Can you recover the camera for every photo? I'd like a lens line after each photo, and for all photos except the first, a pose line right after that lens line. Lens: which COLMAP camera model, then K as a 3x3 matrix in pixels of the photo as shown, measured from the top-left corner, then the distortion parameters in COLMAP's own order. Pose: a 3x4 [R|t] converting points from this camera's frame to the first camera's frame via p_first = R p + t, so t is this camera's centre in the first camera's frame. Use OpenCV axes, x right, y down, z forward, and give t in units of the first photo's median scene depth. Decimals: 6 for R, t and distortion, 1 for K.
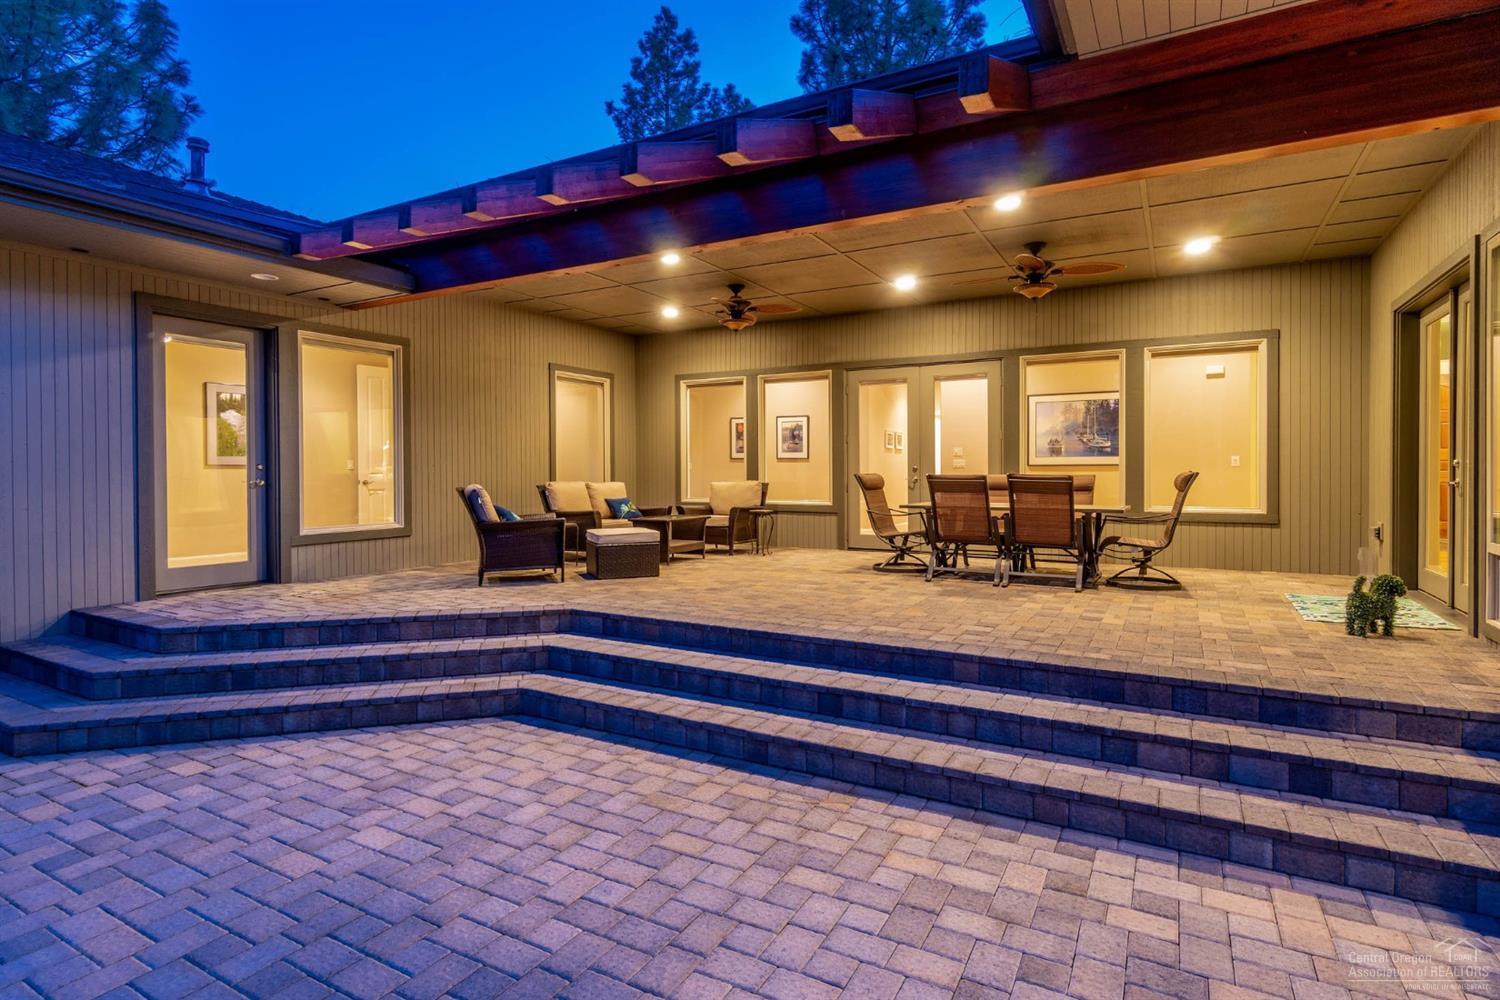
lens RADIAL K [[694.8, 0, 751.1], [0, 694.8, 477.2], [0, 0, 1]] dist [0.000560, 0.000146]
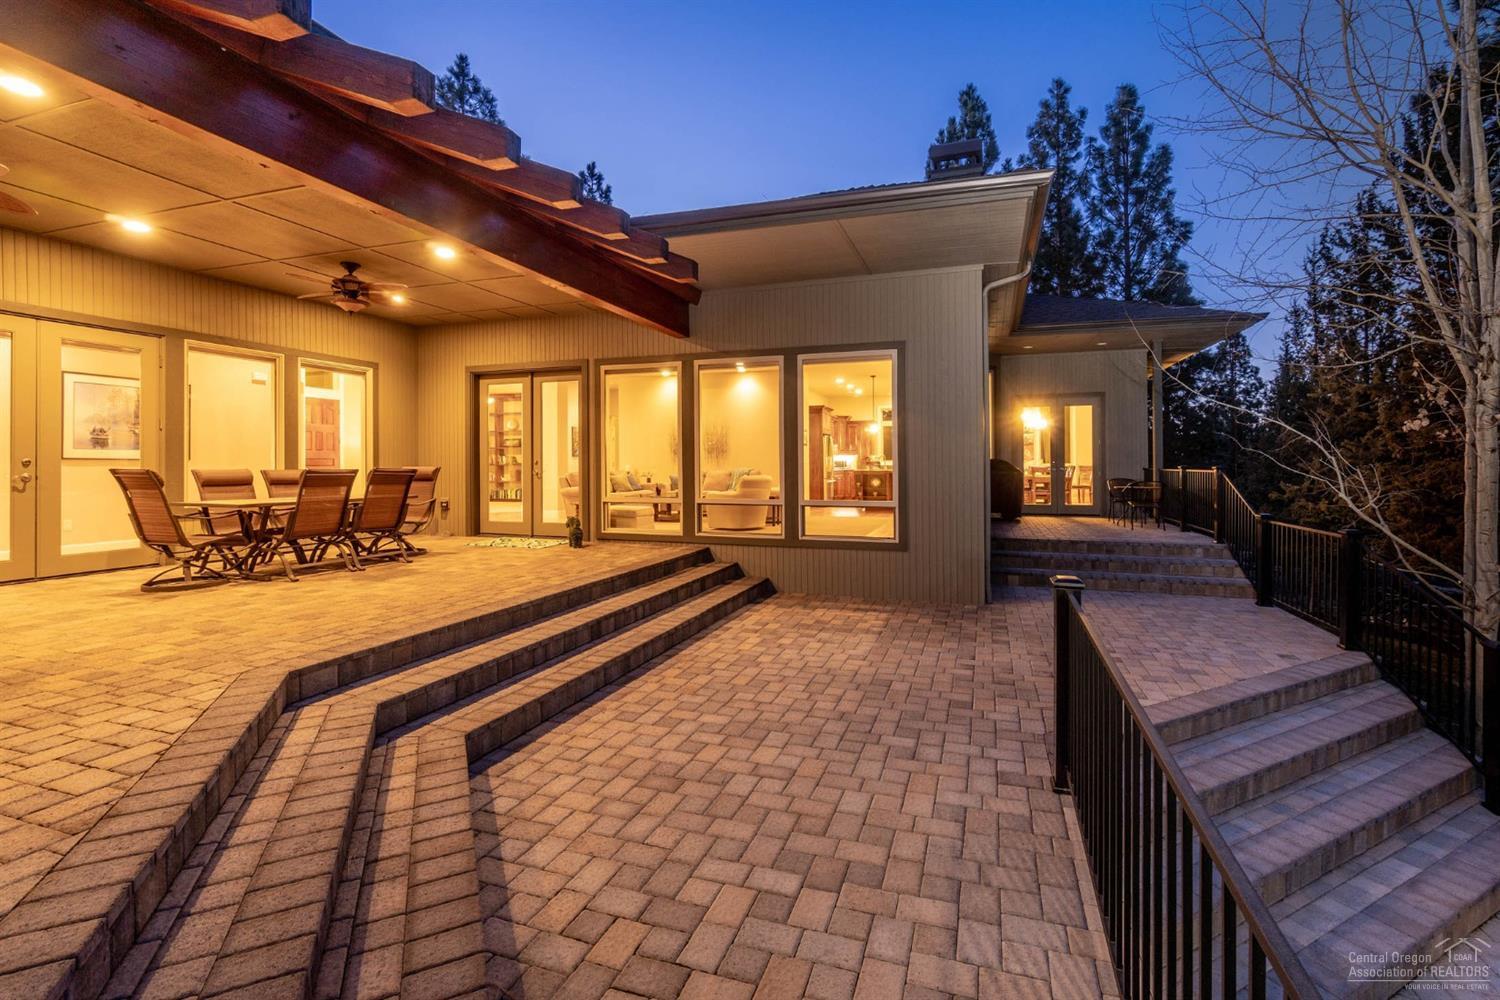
lens RADIAL K [[654.8, 0, 755.7], [0, 654.8, 469.1], [0, 0, 1]] dist [0.001516, 0.000090]
pose [[-0.124845, -0.003599, 0.992170, -1.270923], [0.007427, 0.999962, 0.004562, -0.006713], [-0.992148, 0.007939, -0.124813, 0.856719]]
